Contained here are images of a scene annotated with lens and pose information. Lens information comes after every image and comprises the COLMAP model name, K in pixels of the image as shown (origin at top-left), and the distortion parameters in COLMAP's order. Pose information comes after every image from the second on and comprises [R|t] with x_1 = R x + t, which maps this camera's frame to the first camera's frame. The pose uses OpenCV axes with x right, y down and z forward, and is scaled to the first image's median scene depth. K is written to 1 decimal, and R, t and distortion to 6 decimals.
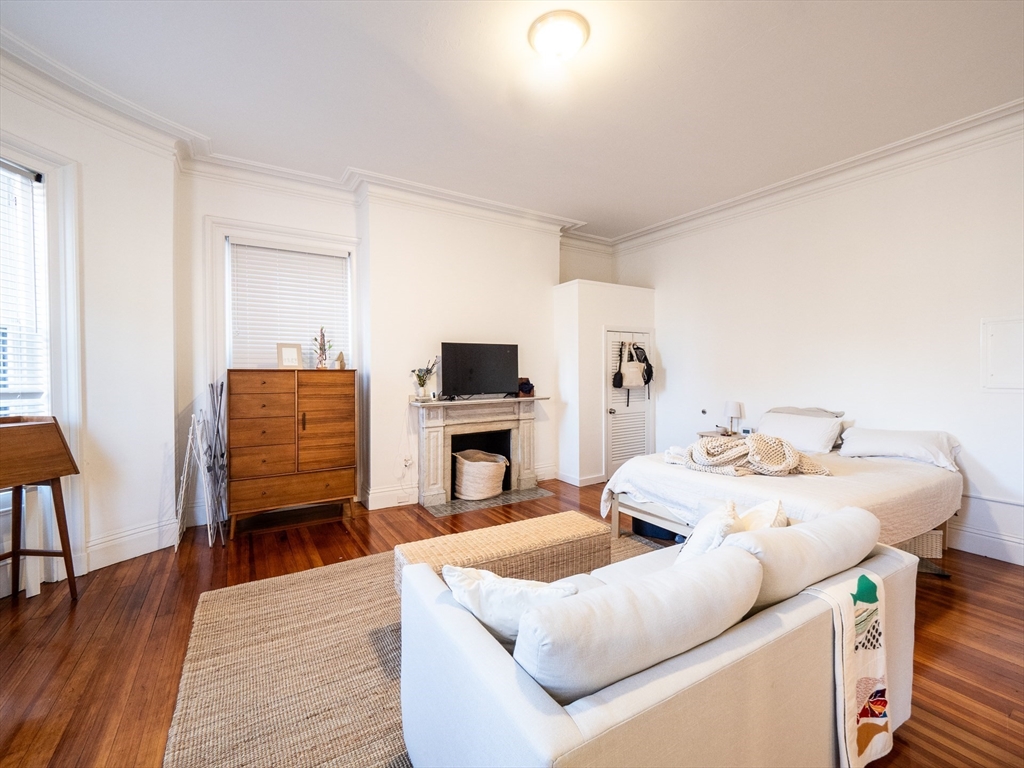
lens RADIAL K [[432.3, 0, 506.9], [0, 432.3, 376.4], [0, 0, 1]] dist [-0.020955, 0.006804]
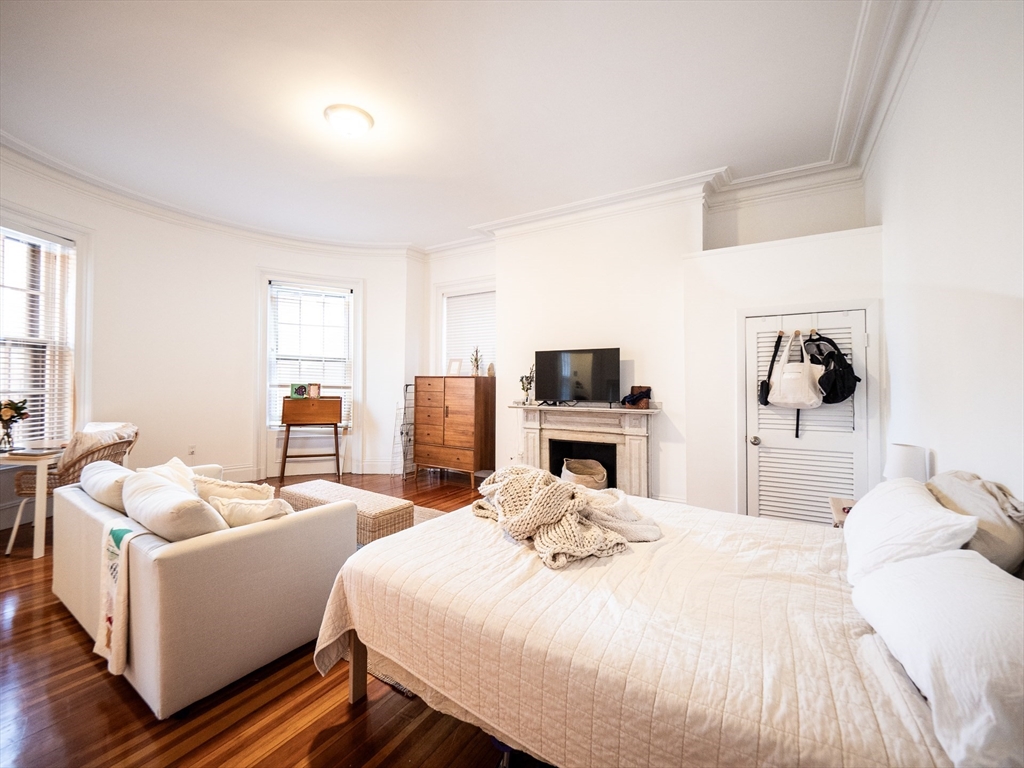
lens RADIAL K [[432.3, 0, 506.9], [0, 432.3, 376.4], [0, 0, 1]] dist [-0.020955, 0.006804]
pose [[0.422154, -0.001702, -0.906523, 0.782907], [-0.015838, 0.999832, -0.009253, -0.004488], [0.906386, 0.018263, 0.422056, 0.460950]]
